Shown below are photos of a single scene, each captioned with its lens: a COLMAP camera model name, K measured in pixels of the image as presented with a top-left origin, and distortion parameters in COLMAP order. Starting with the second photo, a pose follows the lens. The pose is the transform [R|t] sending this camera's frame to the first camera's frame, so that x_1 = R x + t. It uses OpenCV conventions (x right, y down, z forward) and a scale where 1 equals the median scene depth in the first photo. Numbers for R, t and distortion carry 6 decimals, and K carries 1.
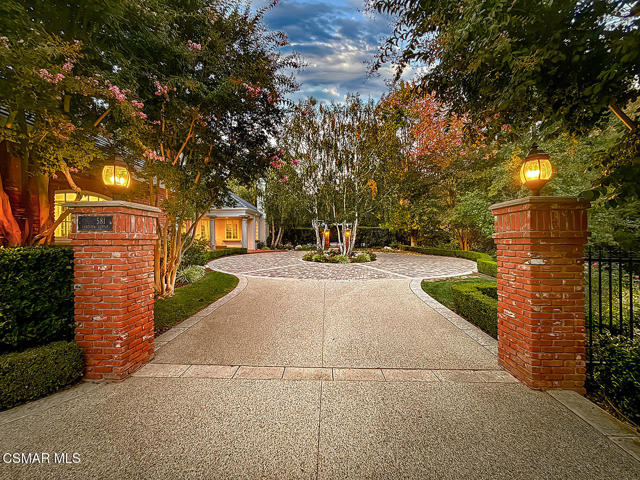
lens RADIAL K [[257.3, 0, 319.1], [0, 257.3, 238.9], [0, 0, 1]] dist [0.000949, 0.000515]
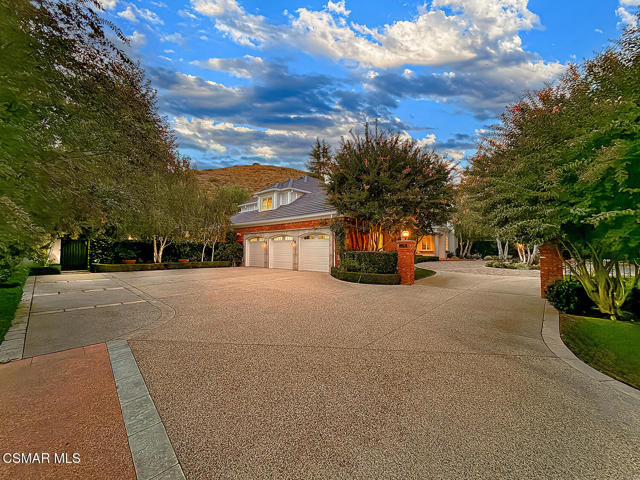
lens RADIAL K [[257.3, 0, 321.5], [0, 257.3, 240.6], [0, 0, 1]] dist [0.000949, 0.000515]
pose [[0.769032, -0.020275, -0.638889, 0.146989], [-0.002884, 0.999377, -0.035187, 0.000595], [0.639204, 0.028902, 0.768494, -0.579555]]
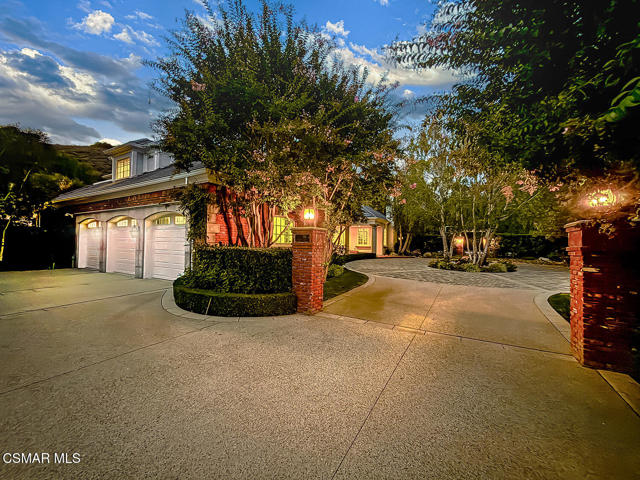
lens RADIAL K [[257.3, 0, 316.9], [0, 257.3, 239.3], [0, 0, 1]] dist [0.000949, 0.000515]
pose [[0.876271, 0.008401, -0.481746, 0.047324], [-0.018507, 0.999697, -0.016229, -0.003503], [0.481464, 0.023137, 0.876160, -0.149968]]
